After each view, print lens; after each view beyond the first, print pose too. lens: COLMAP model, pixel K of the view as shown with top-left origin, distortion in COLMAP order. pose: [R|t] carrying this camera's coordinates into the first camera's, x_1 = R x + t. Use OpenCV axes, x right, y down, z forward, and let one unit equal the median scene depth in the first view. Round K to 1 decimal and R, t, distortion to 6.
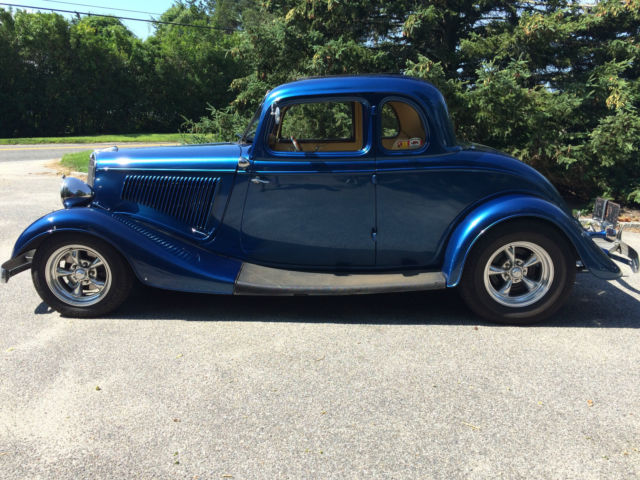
lens RADIAL K [[546.8, 0, 322.2], [0, 546.8, 243.3], [0, 0, 1]] dist [0.076030, -0.092773]
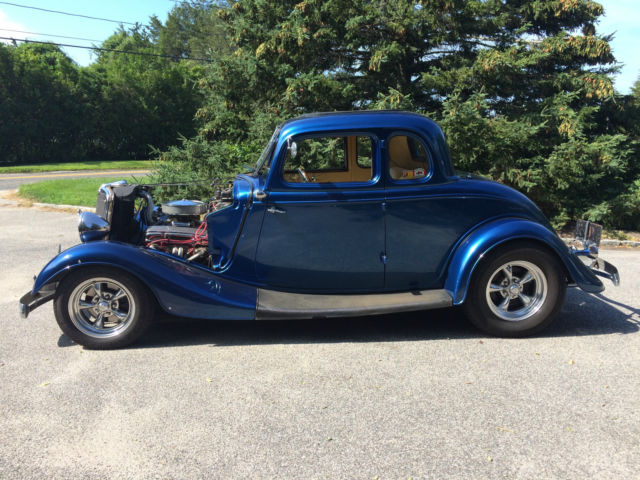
lens RADIAL K [[546.8, 0, 316.6], [0, 546.8, 239.9], [0, 0, 1]] dist [0.076030, -0.092773]
pose [[0.994878, -0.027739, 0.097200, -0.139719], [0.032318, 0.998425, -0.045858, -0.006942], [-0.095775, 0.048765, 0.994208, -0.055576]]
